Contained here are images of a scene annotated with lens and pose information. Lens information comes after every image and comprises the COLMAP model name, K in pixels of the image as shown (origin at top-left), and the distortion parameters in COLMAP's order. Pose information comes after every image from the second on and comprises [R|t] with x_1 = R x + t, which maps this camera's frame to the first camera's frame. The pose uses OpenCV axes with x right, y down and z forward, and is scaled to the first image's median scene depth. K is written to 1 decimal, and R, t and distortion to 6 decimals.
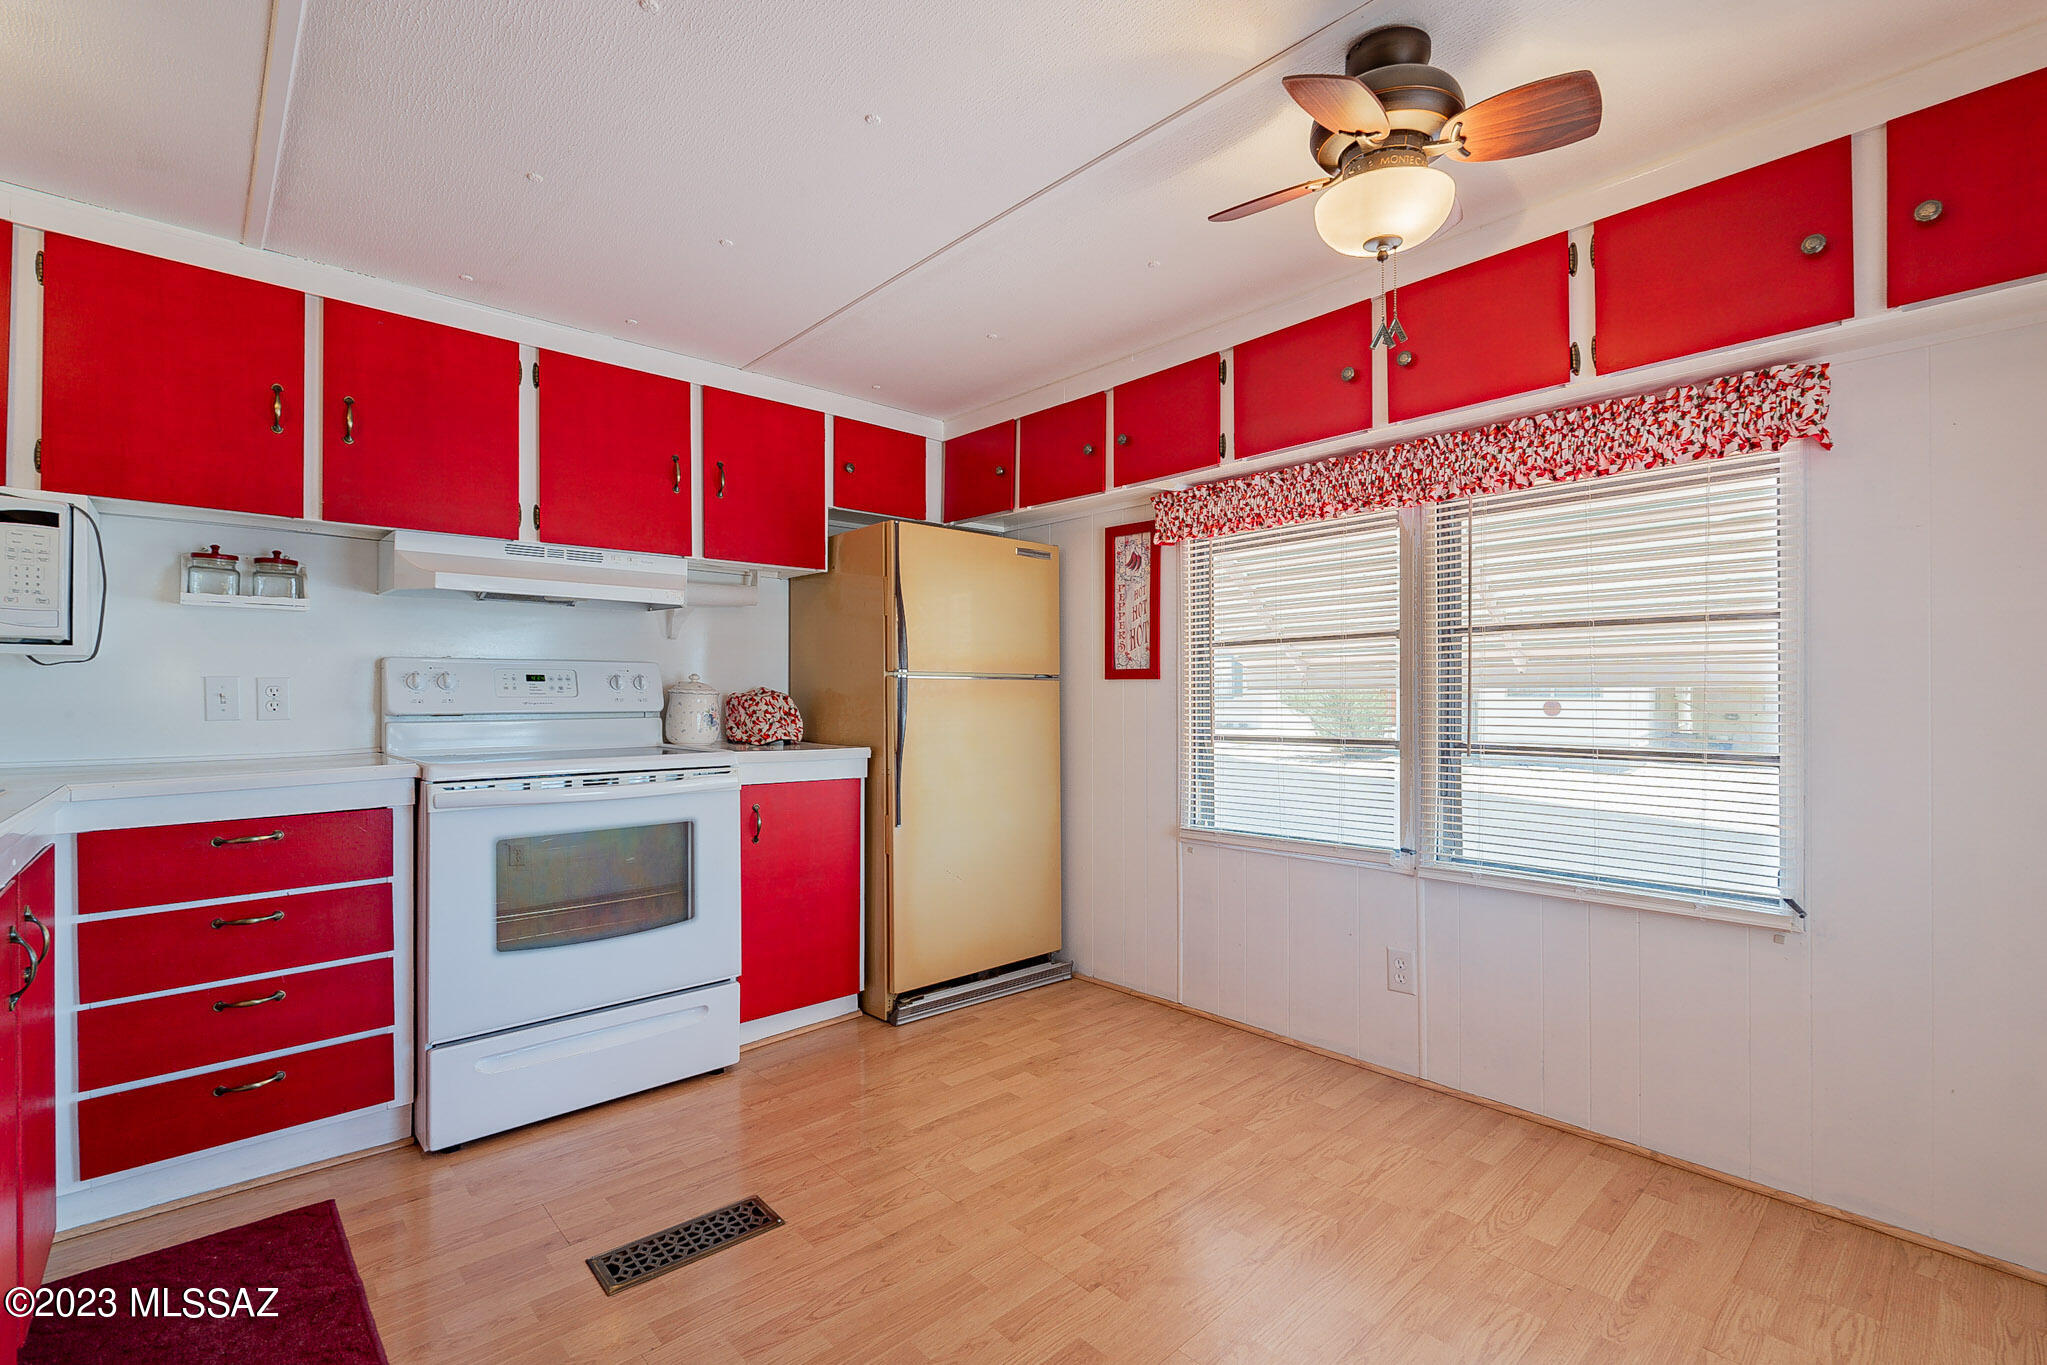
lens RADIAL K [[915.5, 0, 1020.0], [0, 915.5, 691.4], [0, 0, 1]] dist [-0.002094, 0.000452]
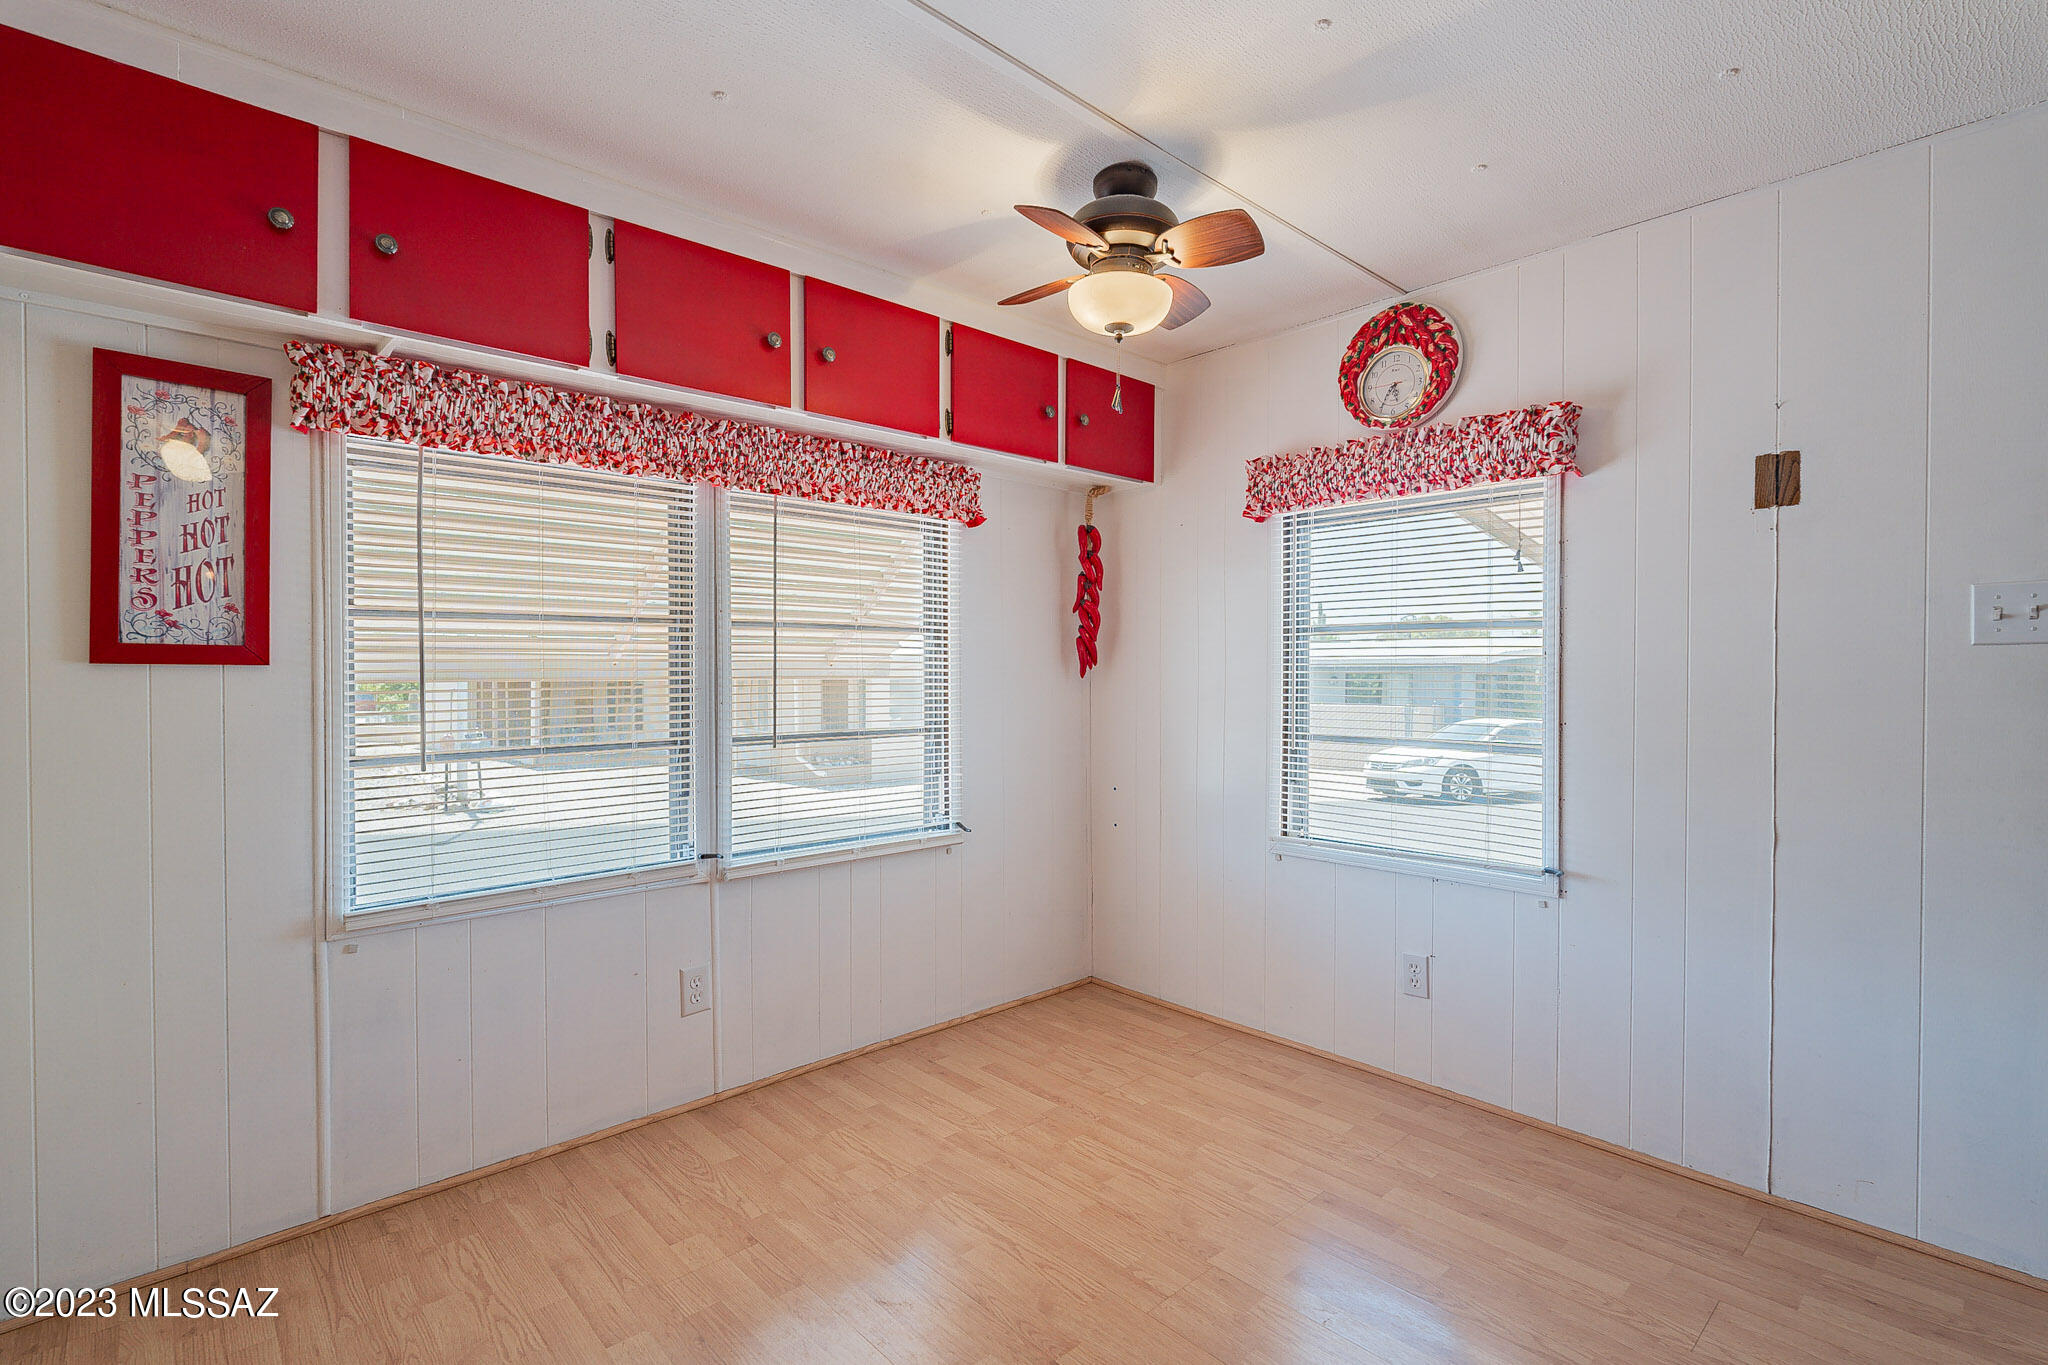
lens RADIAL K [[961.5, 0, 1024.0], [0, 961.5, 682.5], [0, 0, 1]] dist [-0.000065, 0.000153]
pose [[-0.016330, -0.004705, 0.999856, -0.546530], [0.000664, 0.999989, 0.004717, -0.006745], [-0.999866, 0.000741, -0.016327, 0.681267]]
